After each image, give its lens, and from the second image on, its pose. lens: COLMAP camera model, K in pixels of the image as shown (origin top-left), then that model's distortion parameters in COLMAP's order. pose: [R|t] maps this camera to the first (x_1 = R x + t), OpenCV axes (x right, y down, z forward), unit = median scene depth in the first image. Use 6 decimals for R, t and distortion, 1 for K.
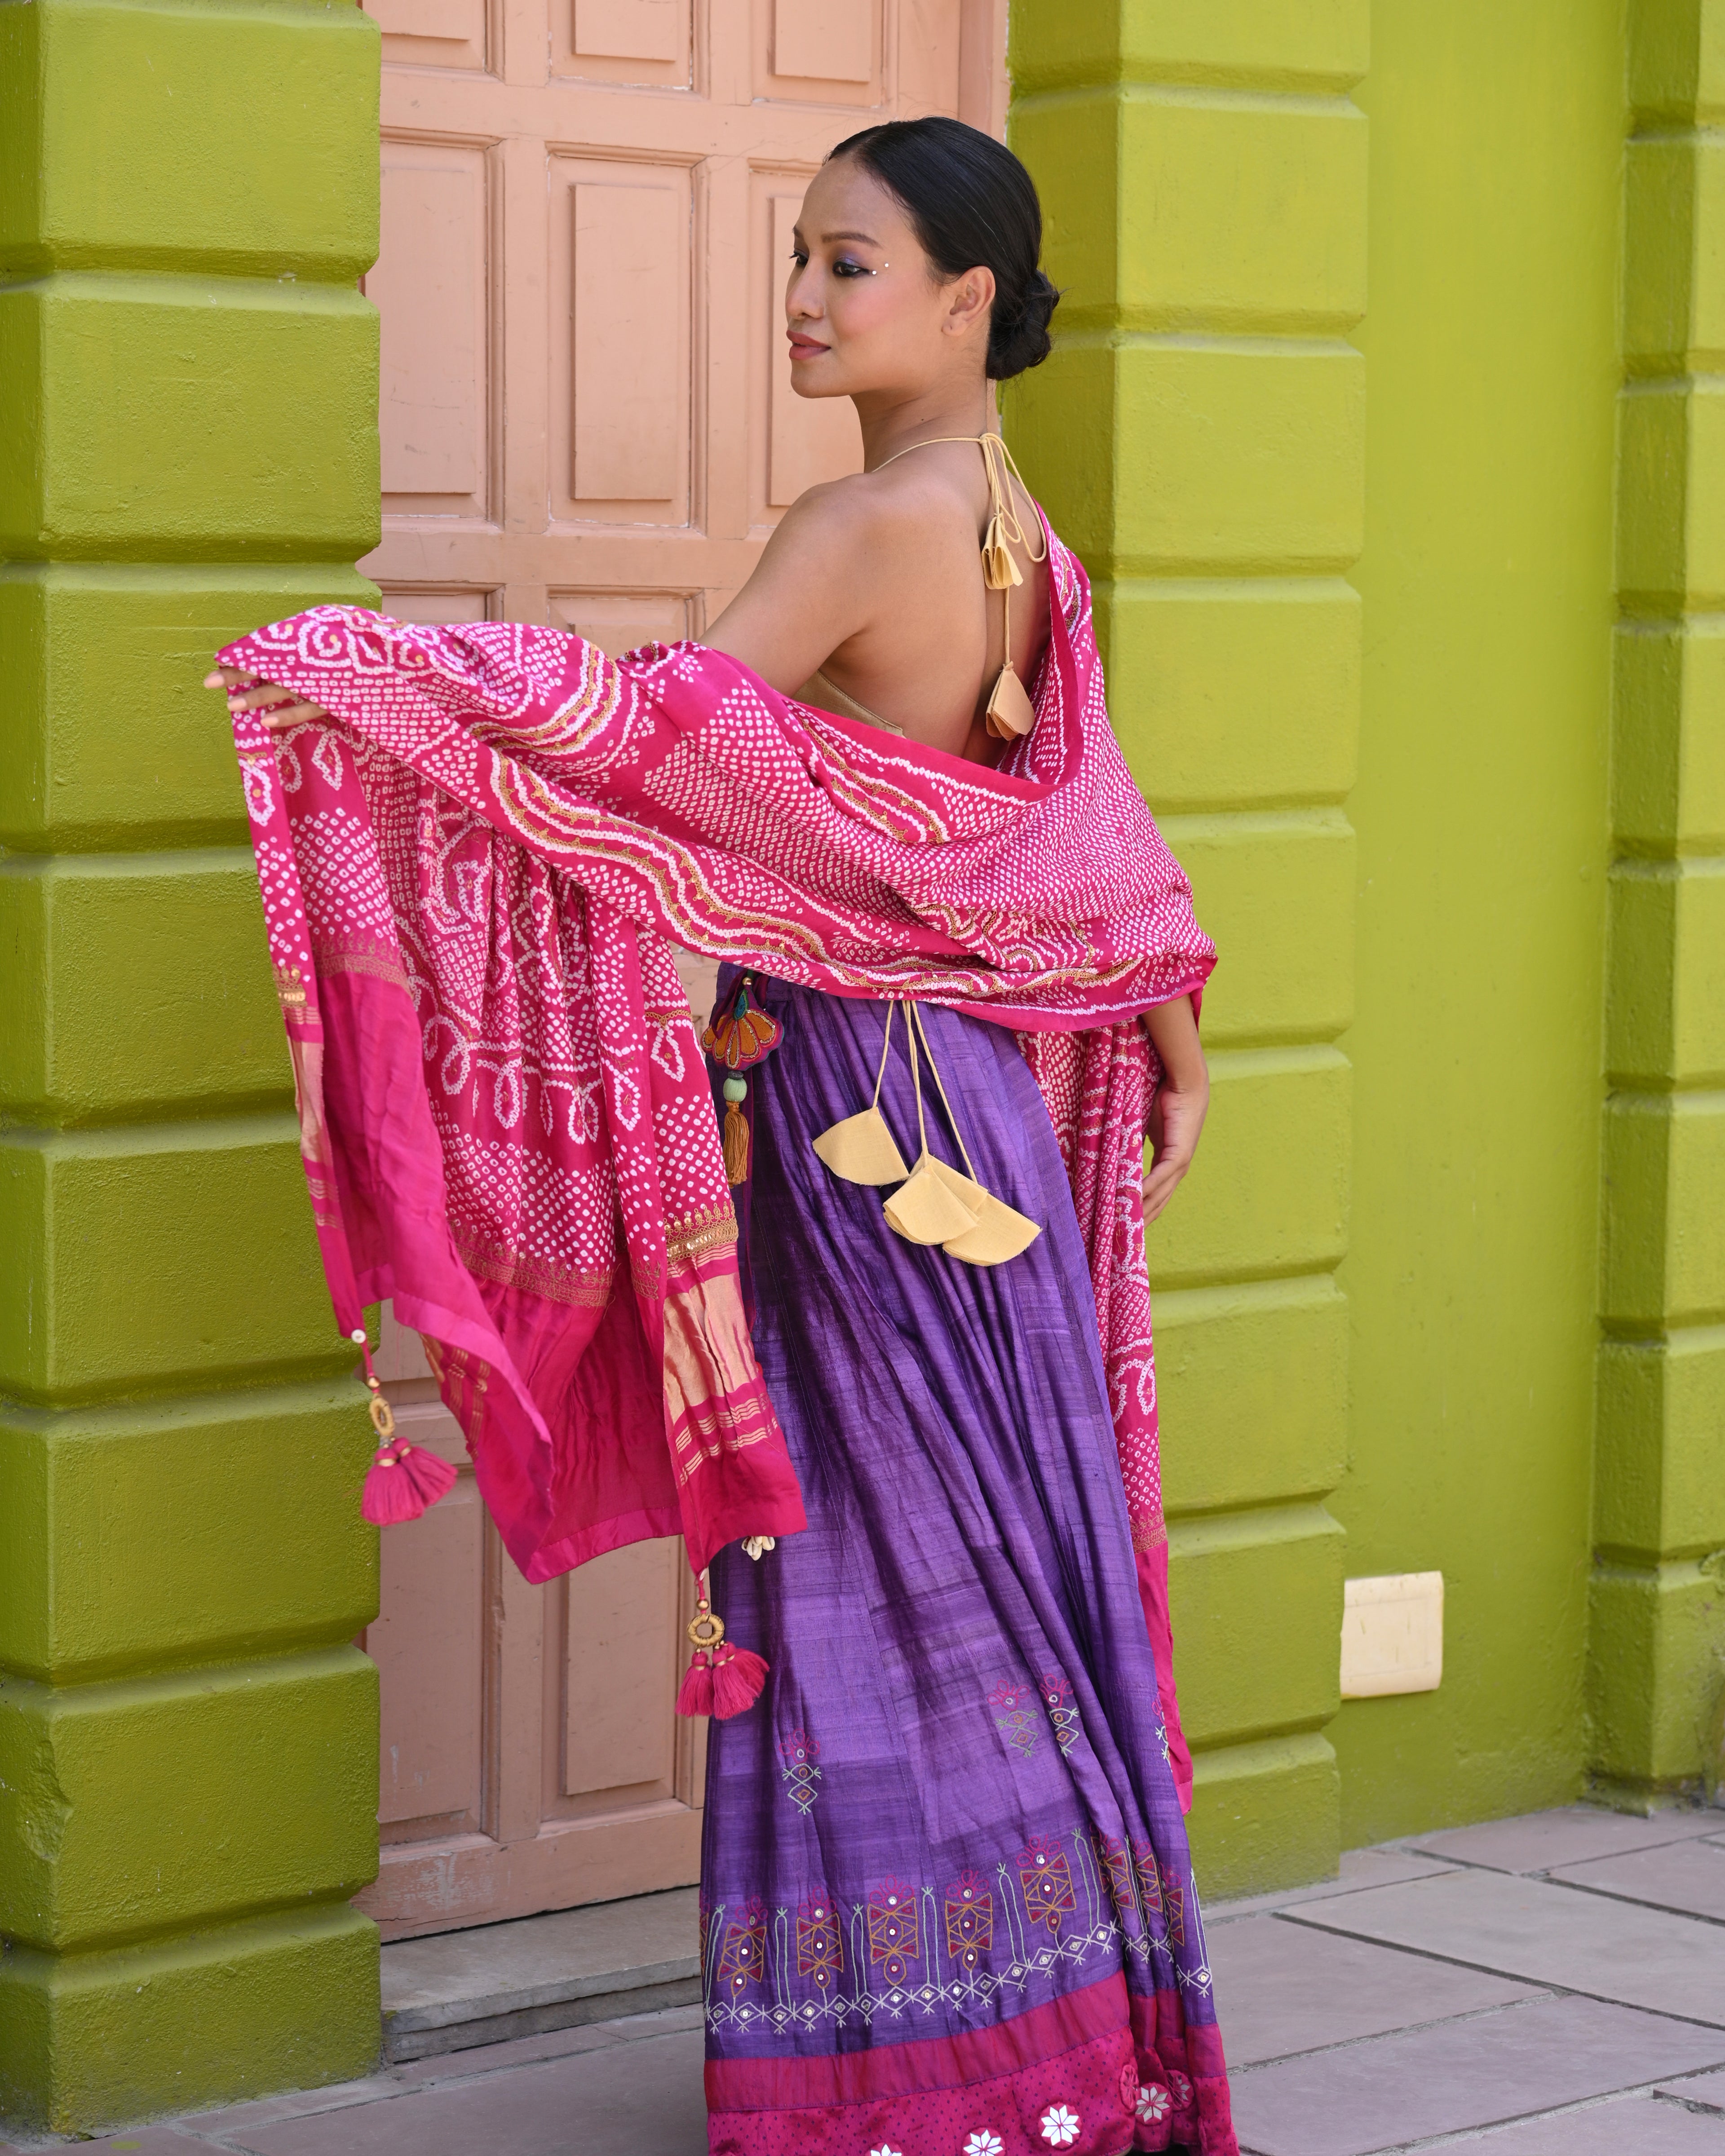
lens RADIAL K [[6056.1, 0, 938.4], [0, 6056.1, 1143.4], [0, 0, 1]] dist [-0.012563, 0.000000]
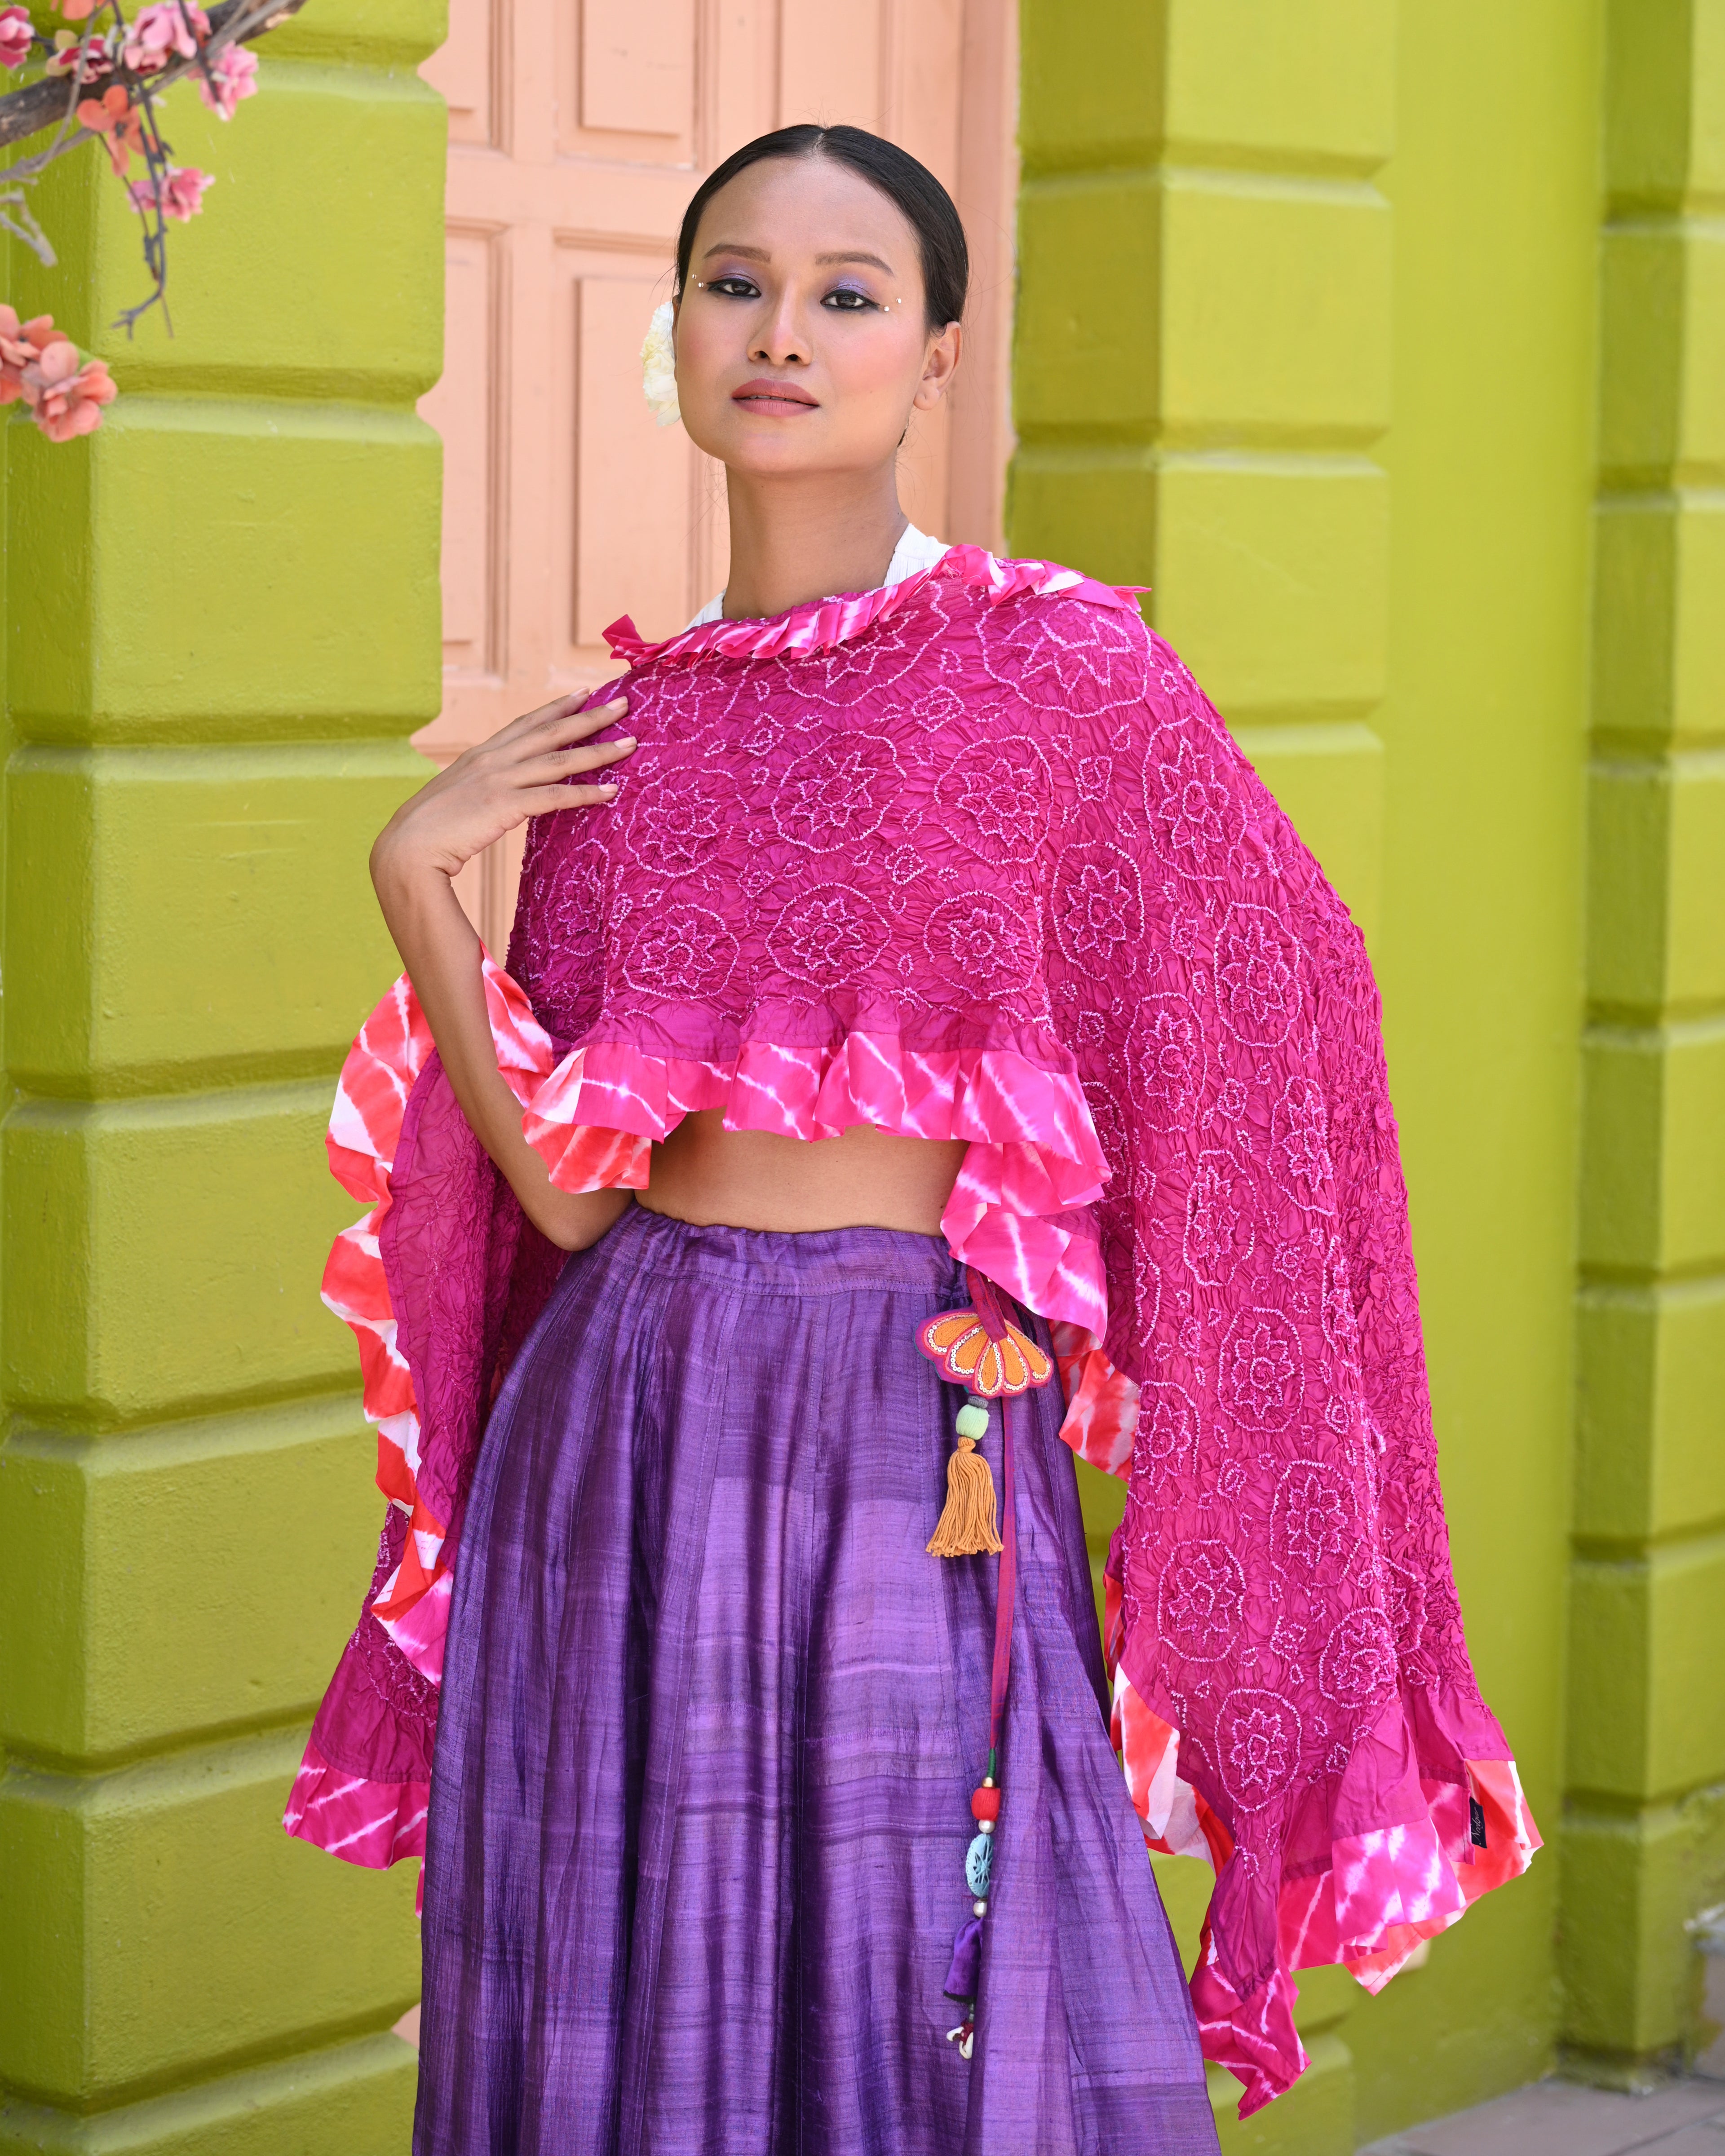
lens RADIAL K [[5987.9, 0, 945.7], [0, 5987.9, 912.9], [0, 0, 1]] dist [-0.016515, 0.000000]
pose [[0.985640, -0.004392, 0.168804, -0.141211], [0.009977, 0.999430, -0.032252, -0.038390], [-0.168566, 0.033473, 0.985122, 0.151750]]
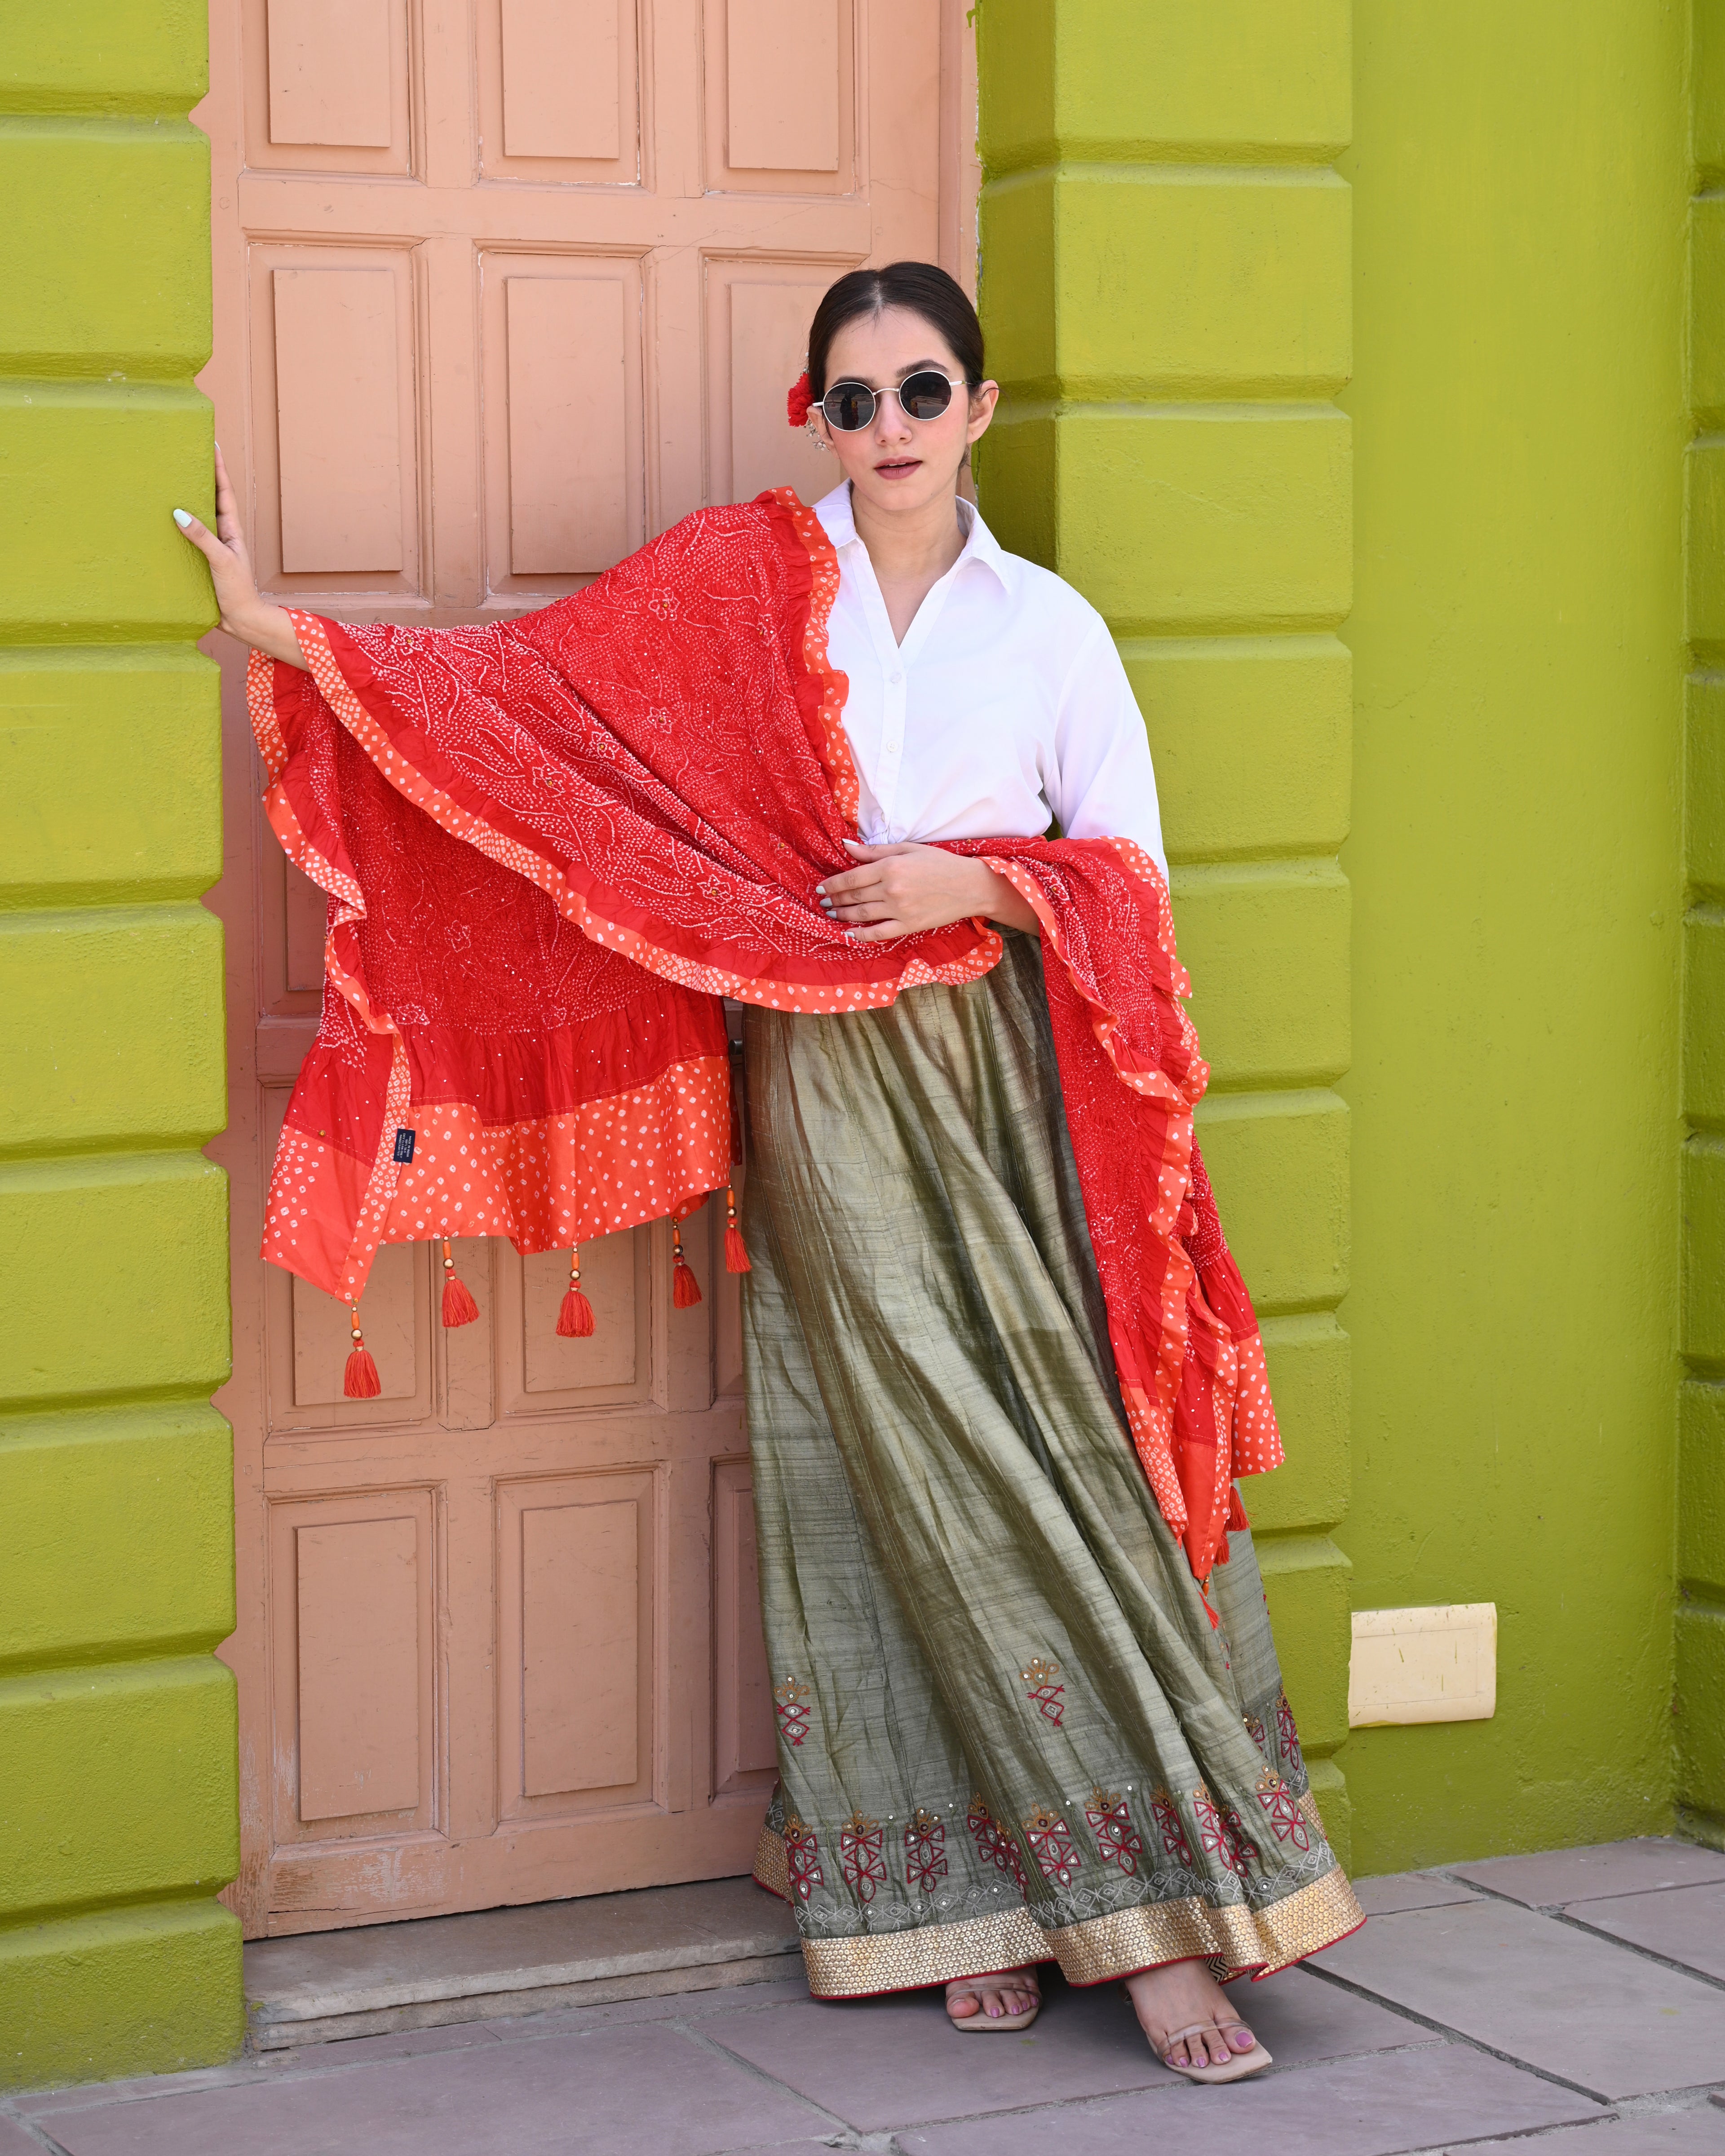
lens RADIAL K [[5288.3, 0, 845.9], [0, 5288.3, 970.8], [0, 0, 1]] dist [-0.000516, 0.000000]
pose [[0.963424, 0.003166, -0.267964, 0.228378], [-0.009411, 0.999713, -0.022025, -0.015908], [0.267817, 0.023741, 0.963177, 0.116480]]
